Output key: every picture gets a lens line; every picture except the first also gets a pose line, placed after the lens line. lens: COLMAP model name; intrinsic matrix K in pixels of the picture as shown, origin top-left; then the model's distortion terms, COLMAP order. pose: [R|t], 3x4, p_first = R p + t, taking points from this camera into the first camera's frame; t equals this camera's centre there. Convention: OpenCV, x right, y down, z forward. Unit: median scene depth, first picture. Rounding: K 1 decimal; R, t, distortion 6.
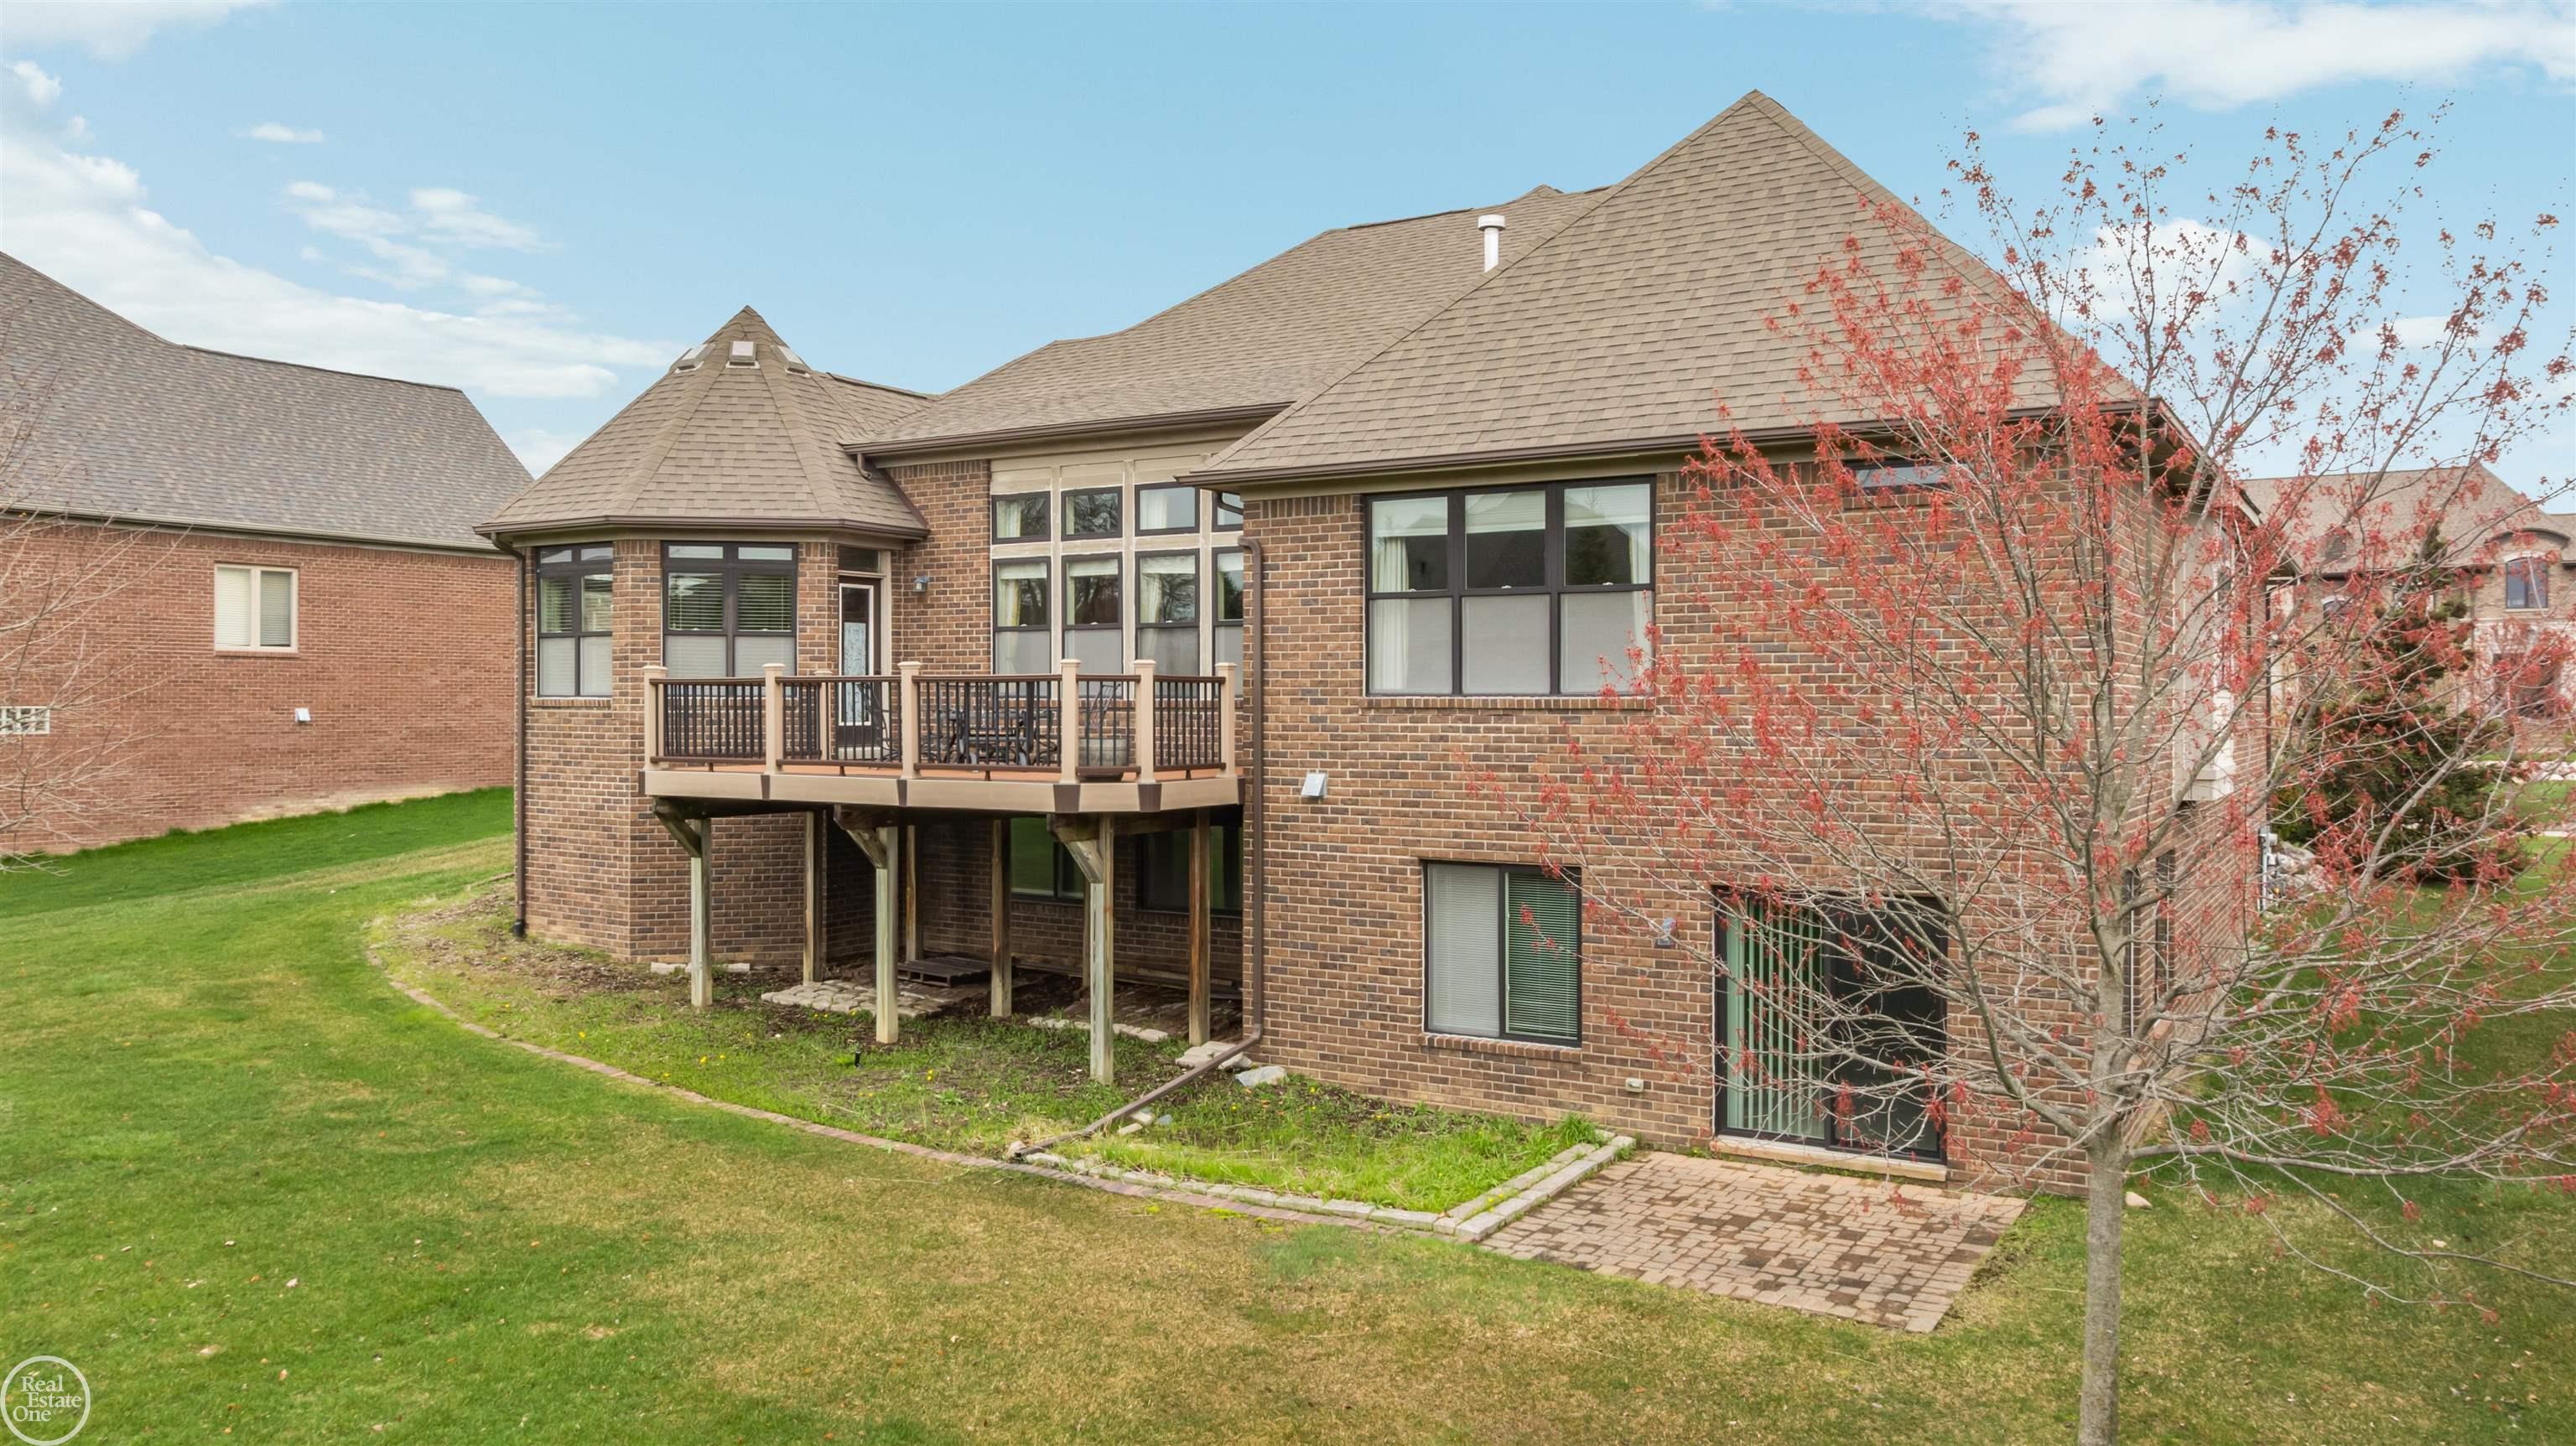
lens RADIAL K [[1835.3, 0, 1279.3], [0, 1835.3, 707.6], [0, 0, 1]] dist [-0.031758, 0.021040]
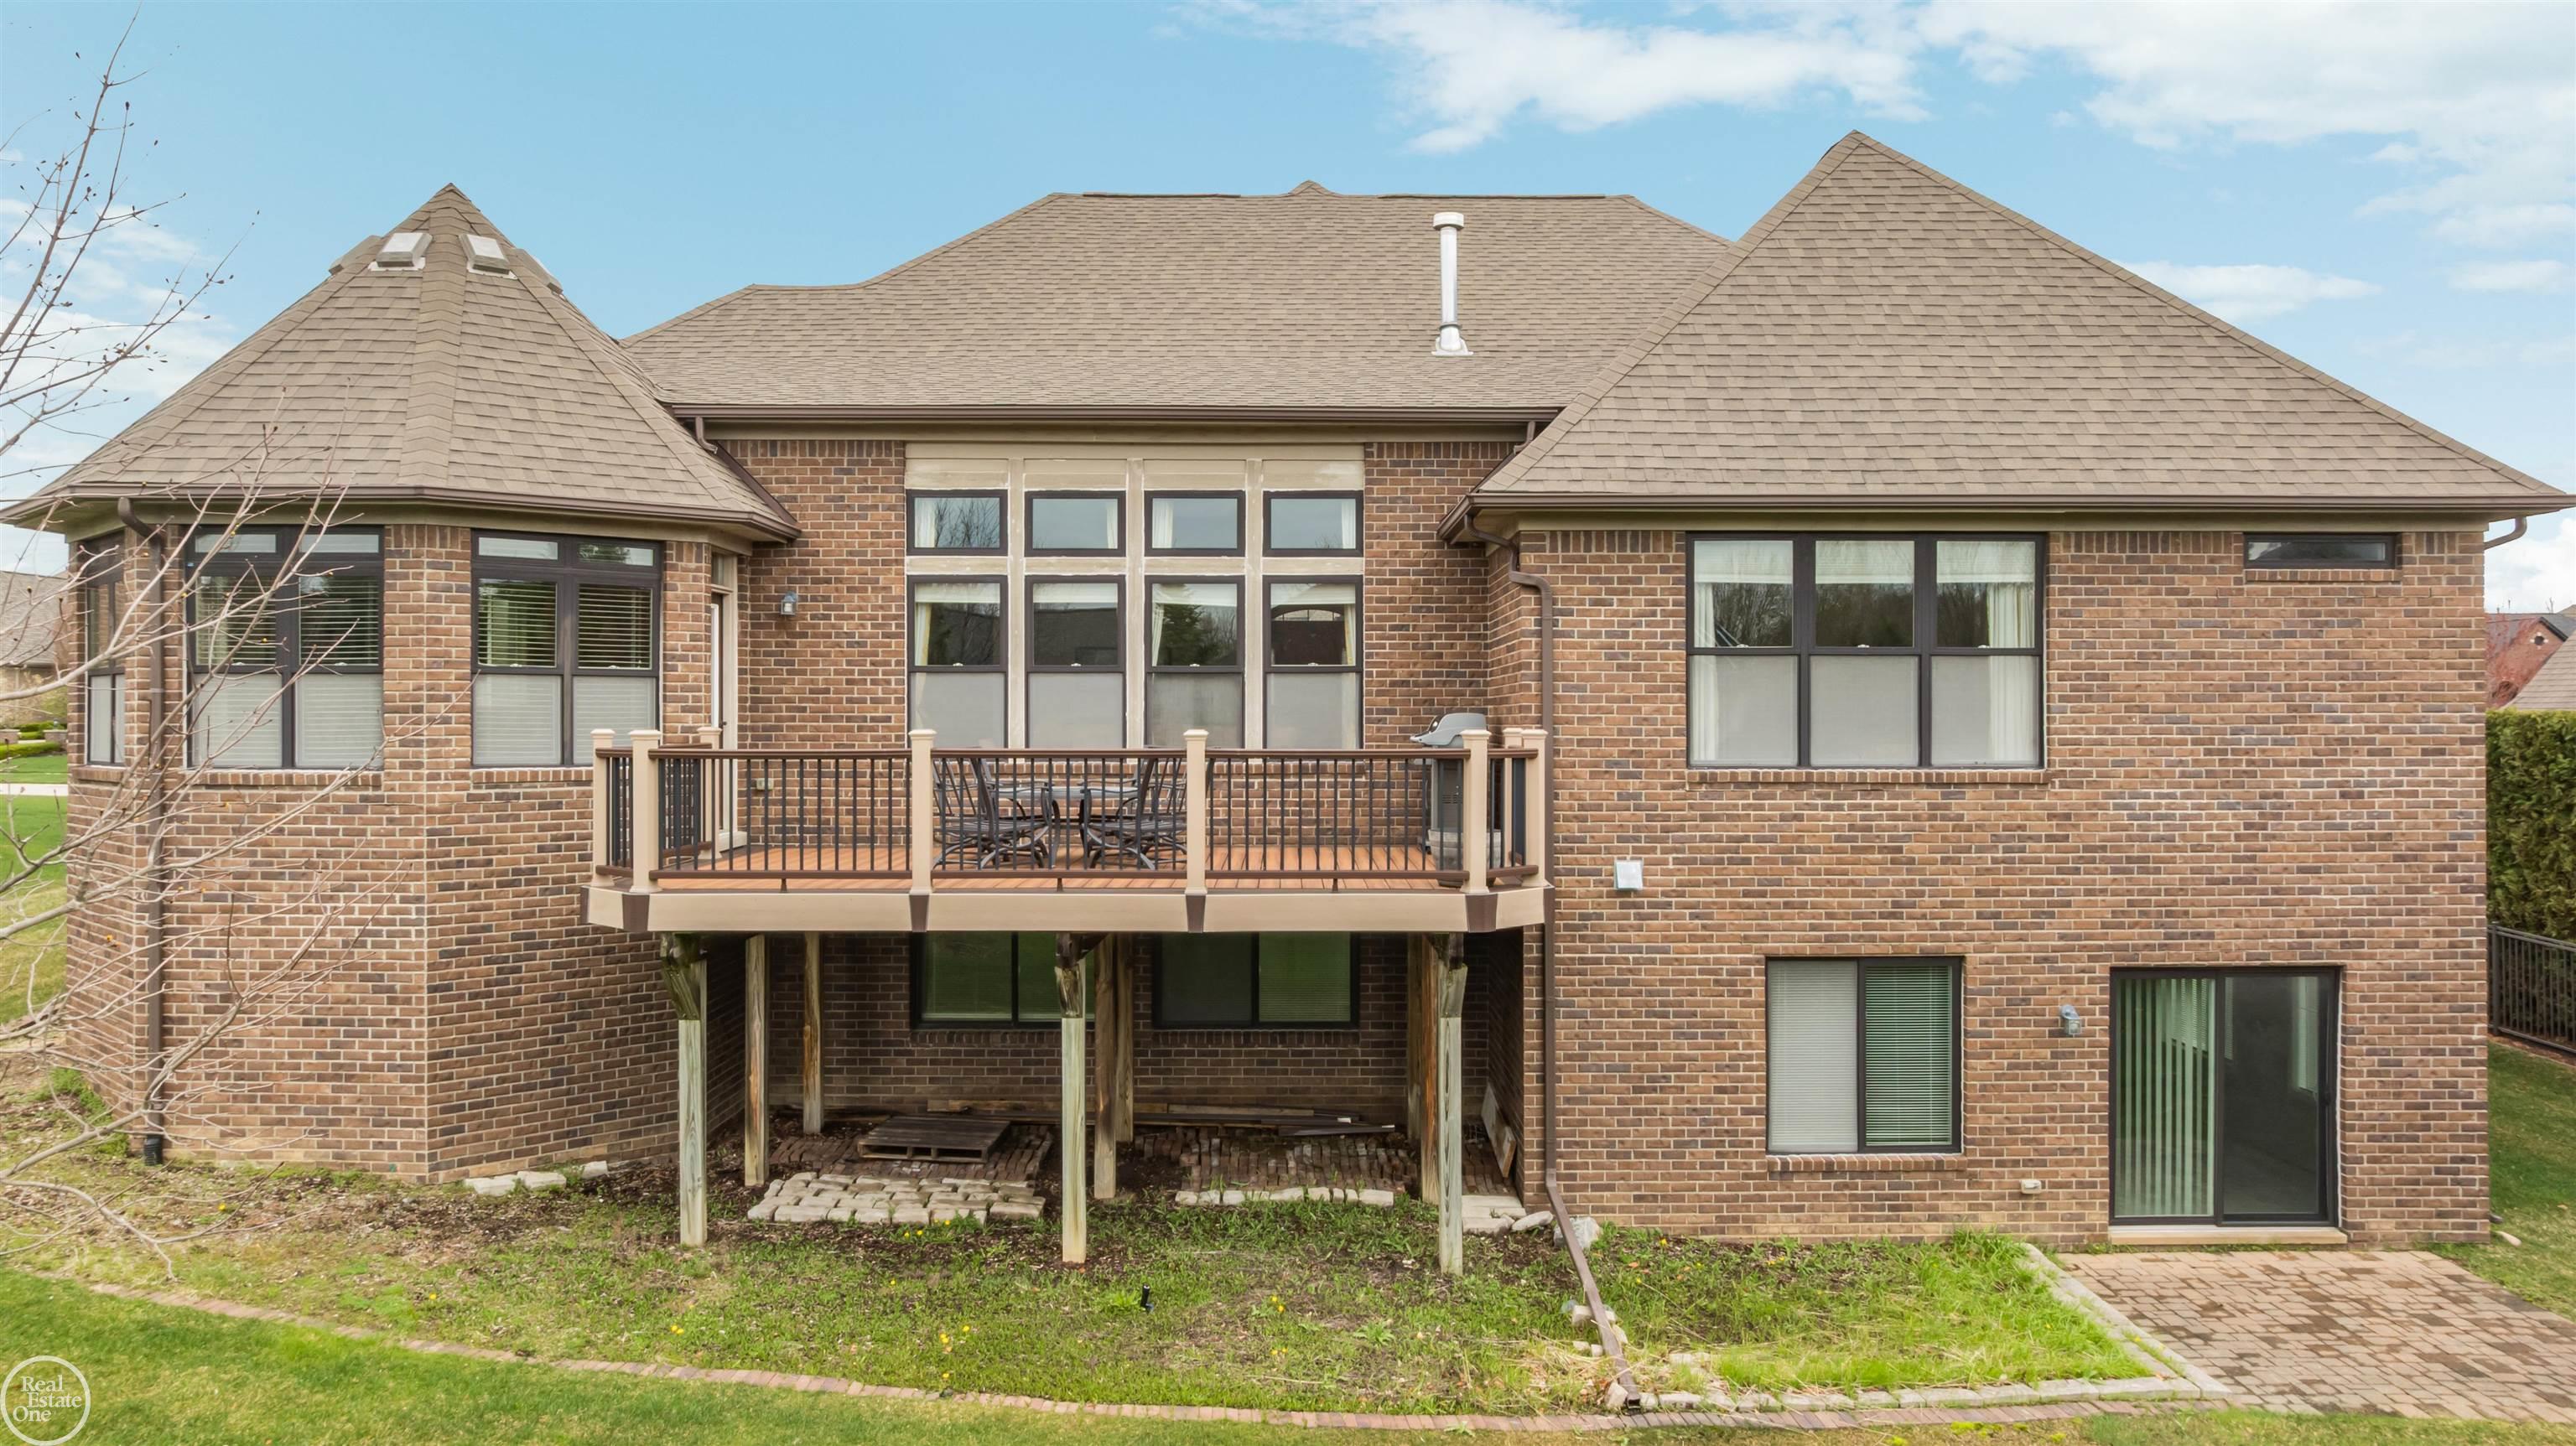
lens RADIAL K [[1835.3, 0, 1294.3], [0, 1835.3, 707.1], [0, 0, 1]] dist [-0.031758, 0.021040]
pose [[0.842355, 0.001600, 0.538921, -0.555908], [0.001505, 0.999985, -0.005321, -0.030021], [-0.538922, 0.005294, 0.842339, 0.373982]]
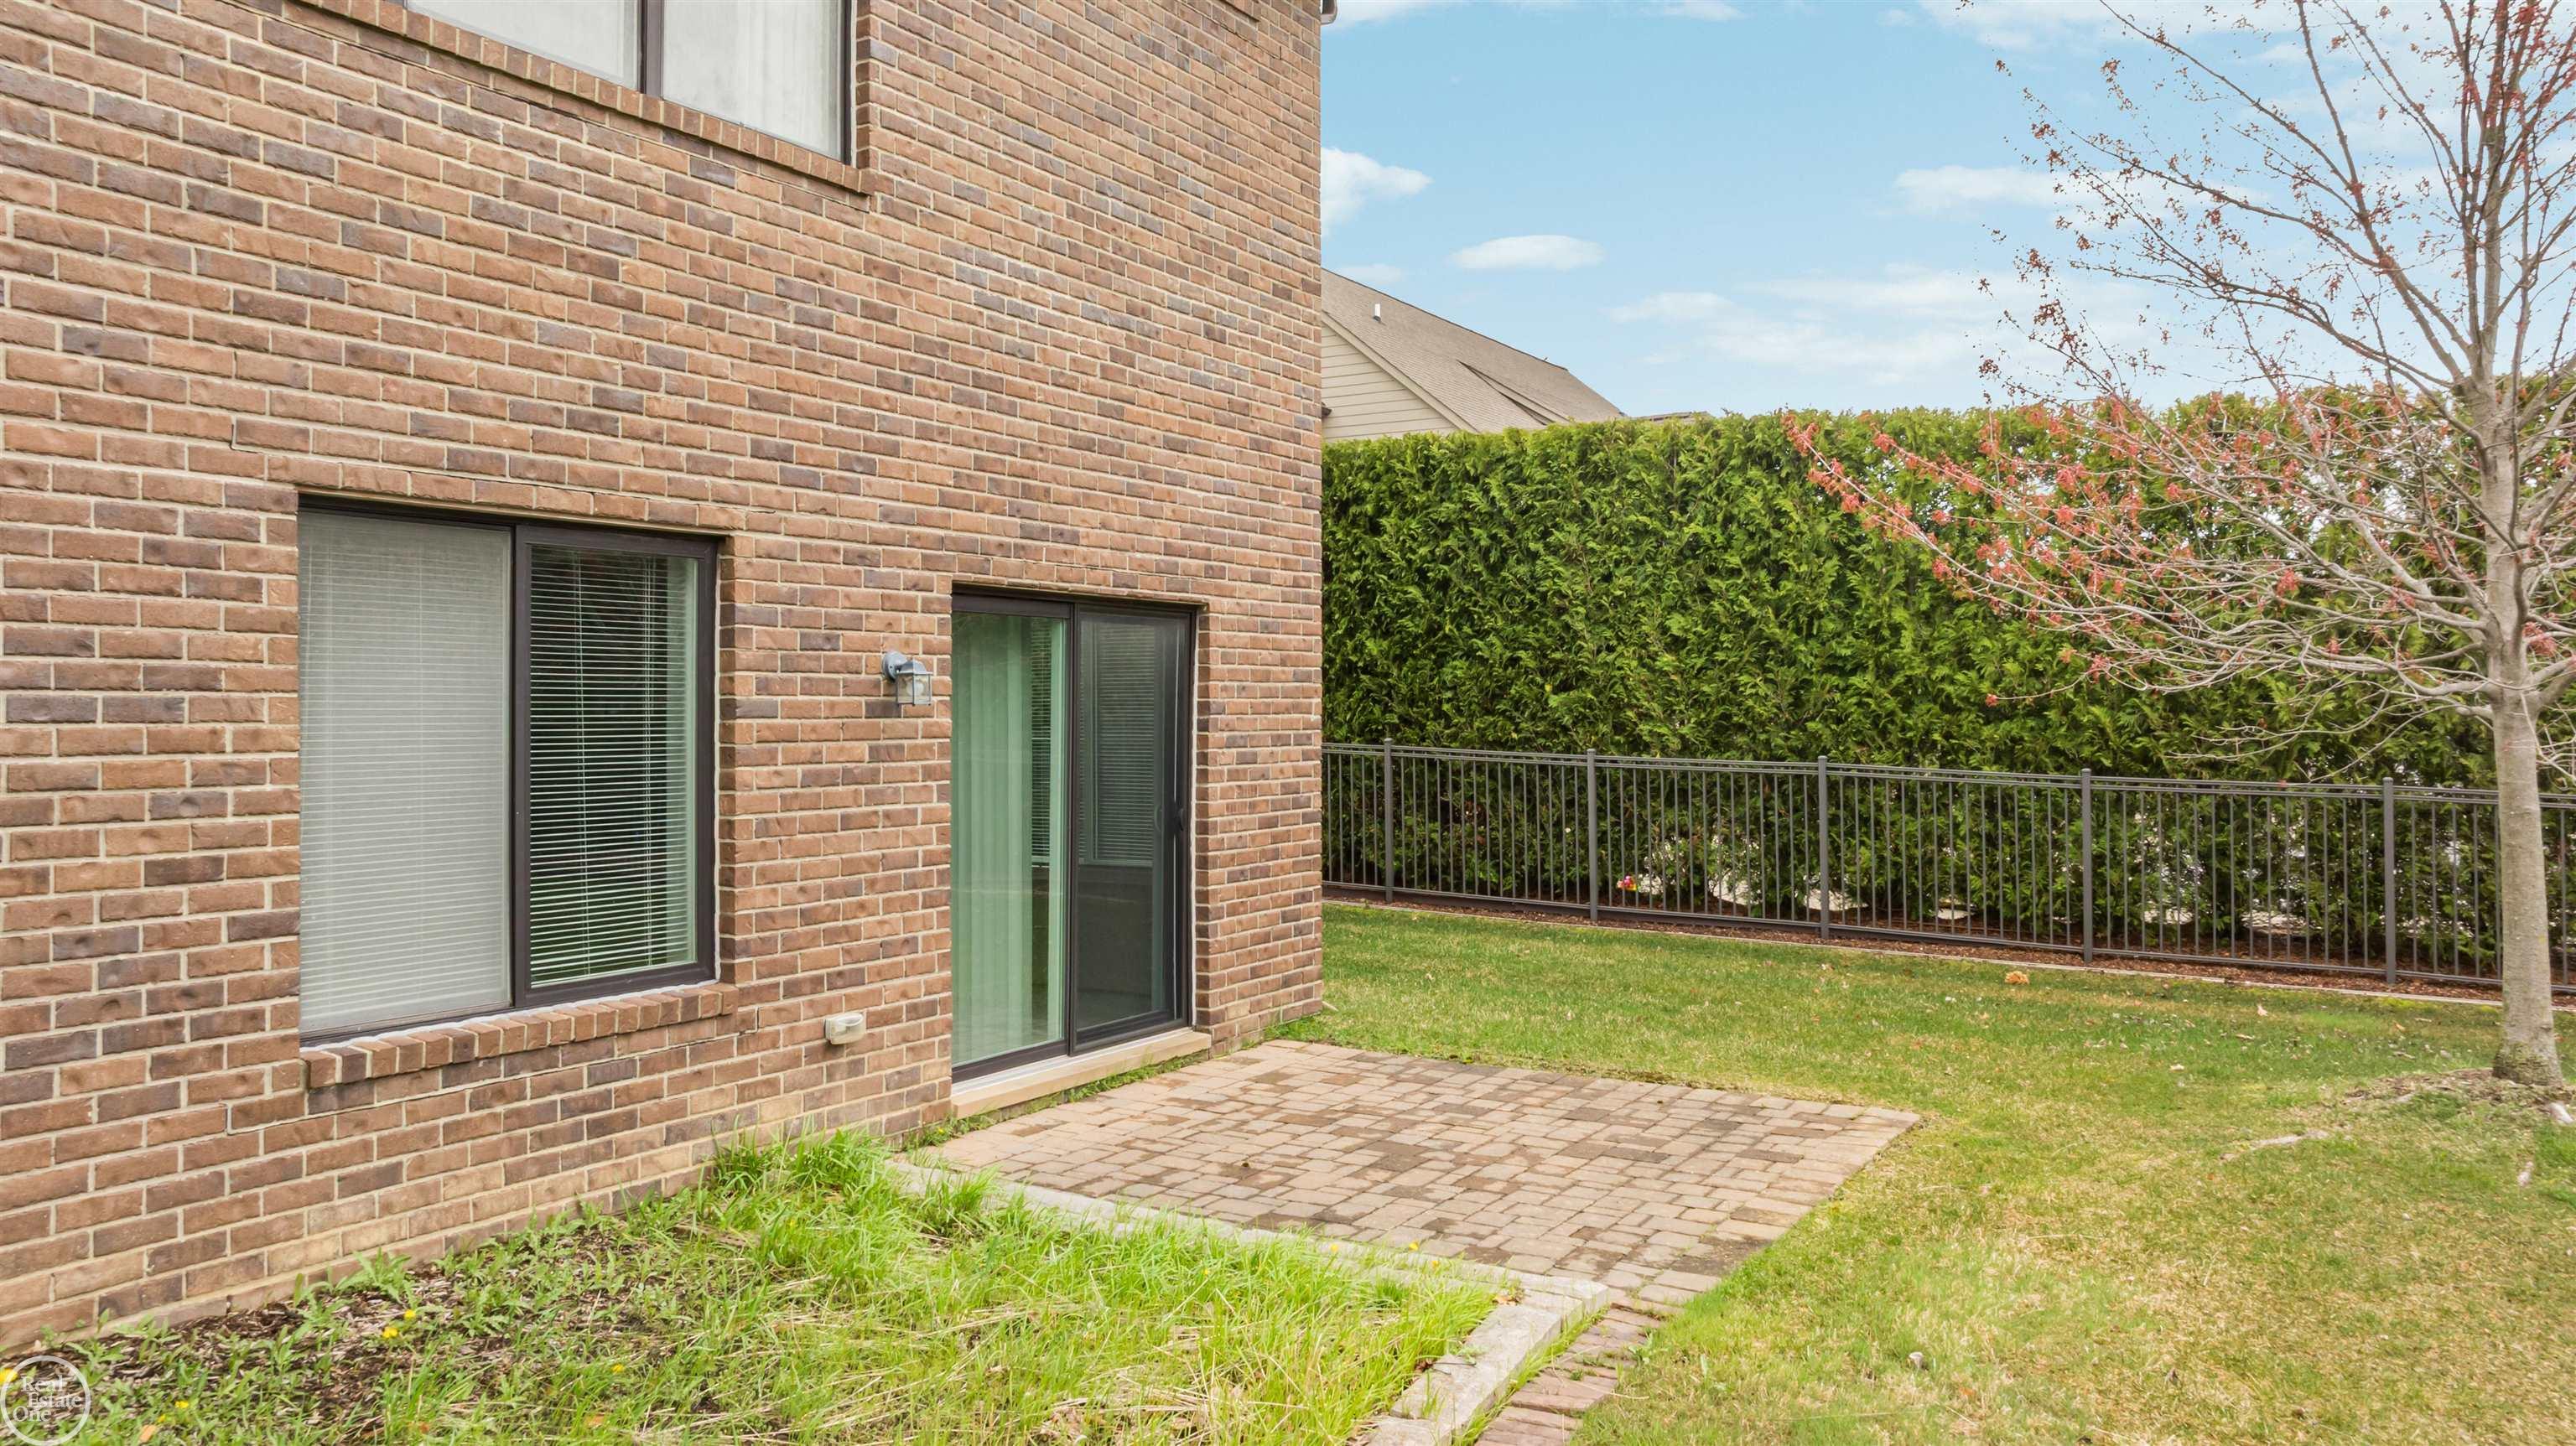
lens RADIAL K [[1835.3, 0, 1323.3], [0, 1835.3, 709.2], [0, 0, 1]] dist [-0.031758, 0.021040]
pose [[-0.043333, 0.000571, 0.999061, -0.229889], [0.000578, 1.000000, -0.000546, 0.114862], [-0.999061, 0.000554, -0.043333, 0.806035]]
